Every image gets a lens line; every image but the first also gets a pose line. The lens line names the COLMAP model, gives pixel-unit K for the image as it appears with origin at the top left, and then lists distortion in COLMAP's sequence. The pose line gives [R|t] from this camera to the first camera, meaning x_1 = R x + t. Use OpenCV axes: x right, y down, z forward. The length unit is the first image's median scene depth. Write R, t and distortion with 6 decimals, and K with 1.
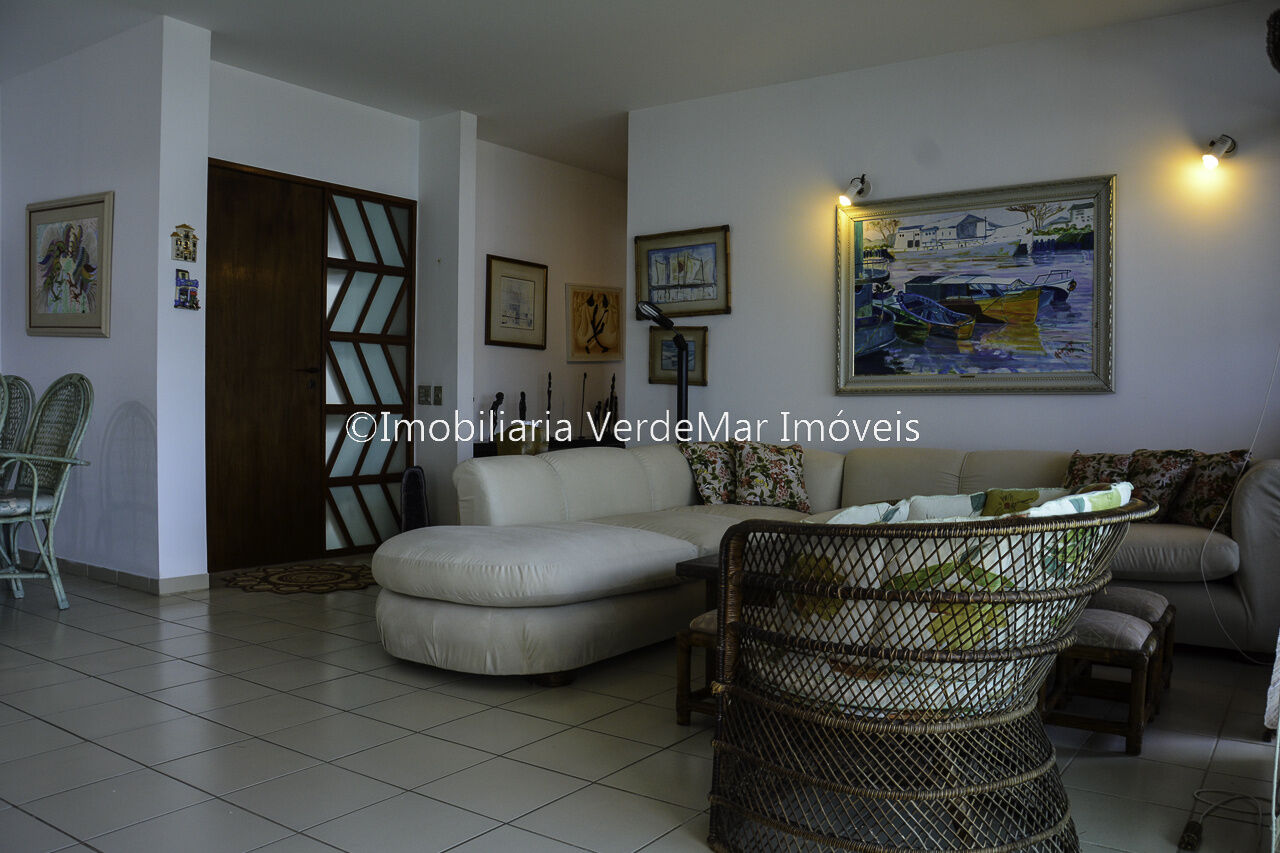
lens RADIAL K [[1024.0, 0, 638.3], [0, 1024.0, 425.1], [0, 0, 1]] dist [-0.094470, 0.009575]
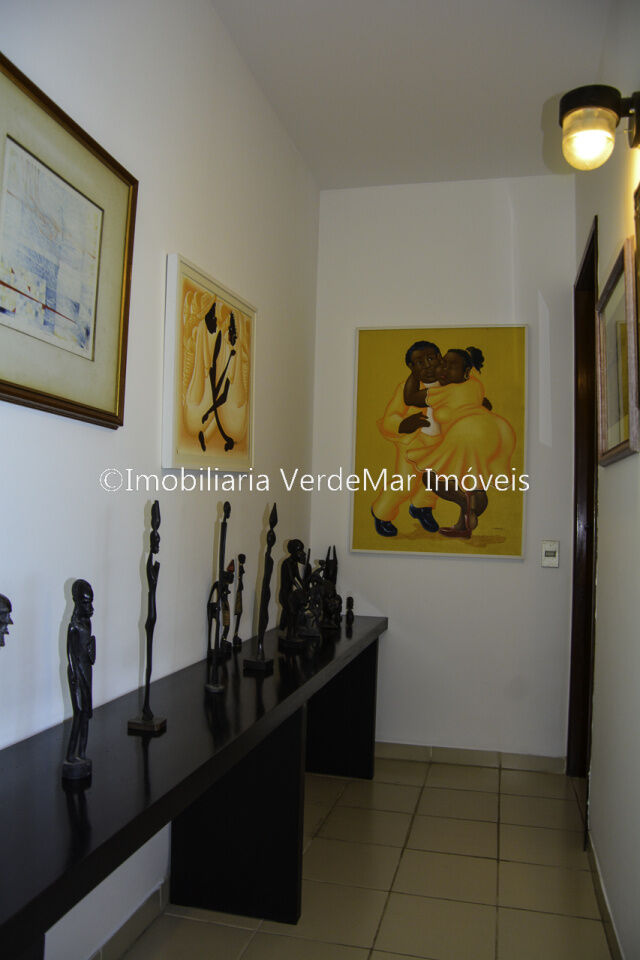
lens RADIAL K [[768.0, 0, 320.0], [0, 768.0, 477.8], [0, 0, 1]] dist [-0.094470, 0.009575]
pose [[0.931507, 0.042811, 0.361196, -0.113087], [-0.019823, 0.997549, -0.067112, -0.041297], [-0.363184, 0.055355, 0.930072, 0.720364]]
